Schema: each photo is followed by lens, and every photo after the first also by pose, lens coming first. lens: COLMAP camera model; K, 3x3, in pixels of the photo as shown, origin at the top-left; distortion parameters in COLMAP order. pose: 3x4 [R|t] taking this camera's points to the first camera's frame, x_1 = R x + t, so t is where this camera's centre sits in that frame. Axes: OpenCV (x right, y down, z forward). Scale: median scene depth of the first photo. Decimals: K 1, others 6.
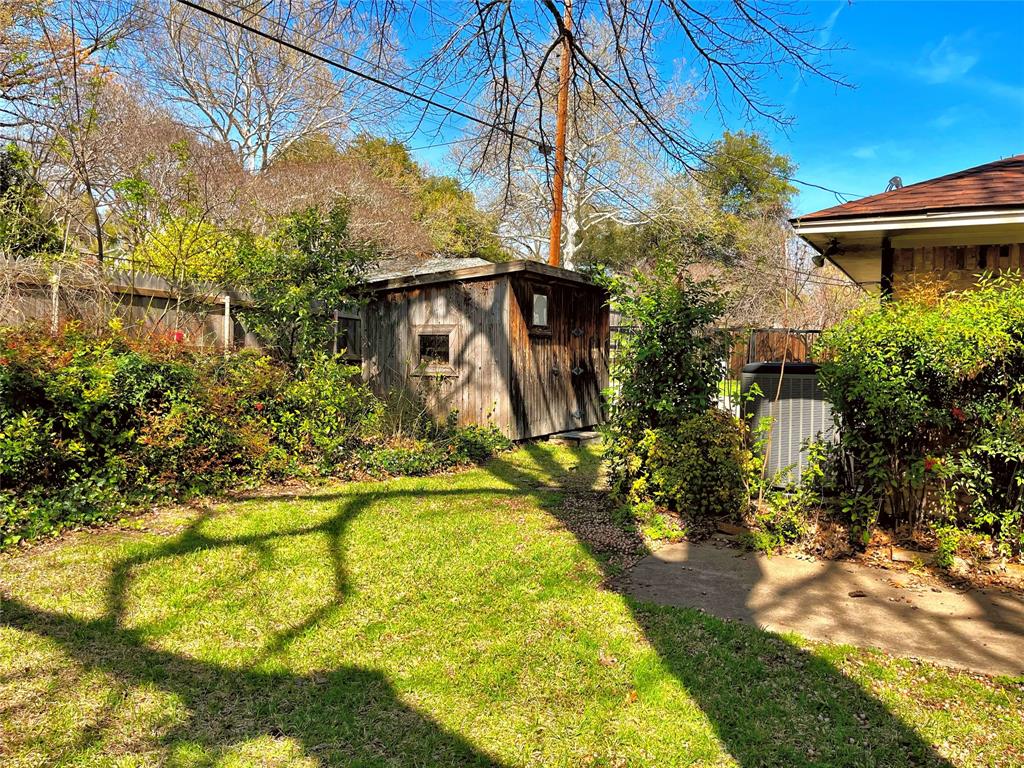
lens RADIAL K [[804.3, 0, 518.2], [0, 804.3, 389.6], [0, 0, 1]] dist [0.025951, -0.010499]
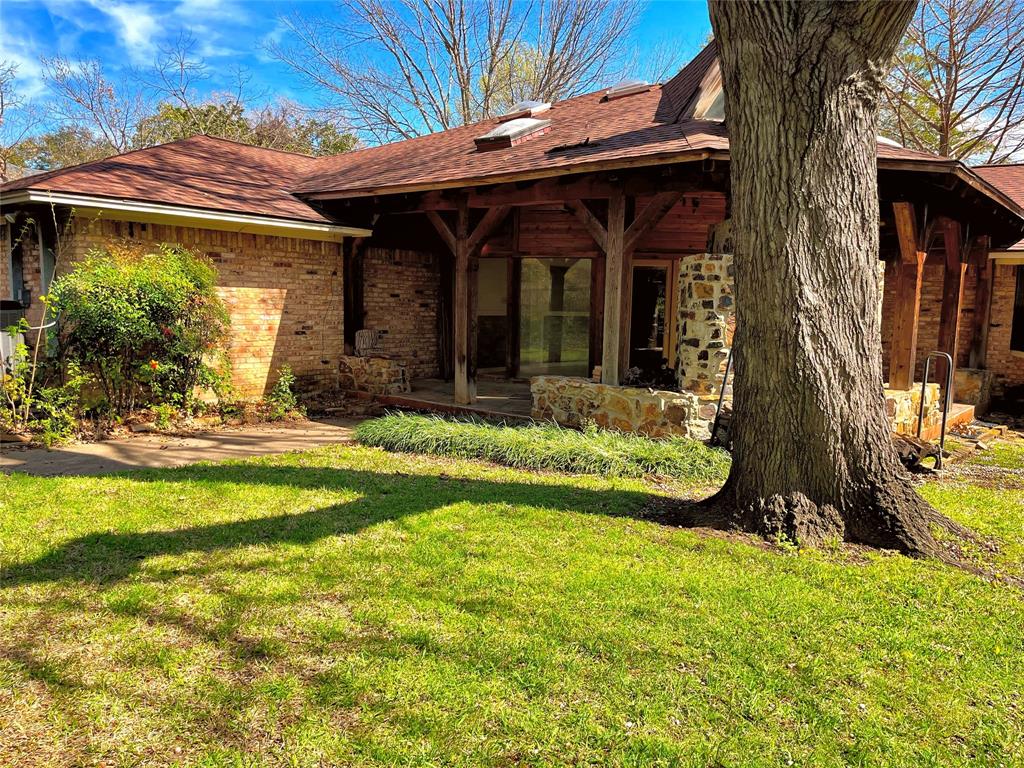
lens RADIAL K [[773.4, 0, 510.6], [0, 773.4, 385.1], [0, 0, 1]] dist [0.053098, -0.067353]
pose [[0.192115, -0.119071, 0.974122, -0.452656], [0.029637, 0.992863, 0.115516, -0.013596], [-0.980925, 0.006678, 0.194273, 0.012662]]
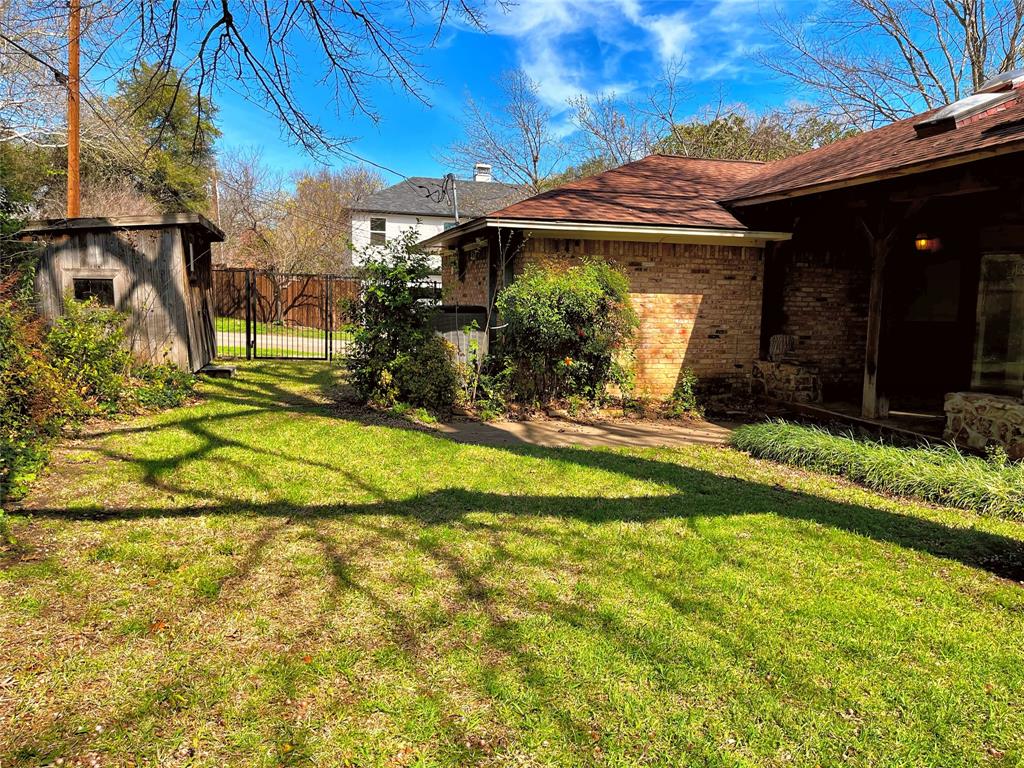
lens RADIAL K [[773.4, 0, 525.6], [0, 773.4, 385.5], [0, 0, 1]] dist [0.053098, -0.067353]
pose [[0.725564, -0.083483, 0.683072, -0.414487], [0.027482, 0.995338, 0.092455, -0.010242], [-0.687605, -0.048310, 0.724476, -0.114336]]
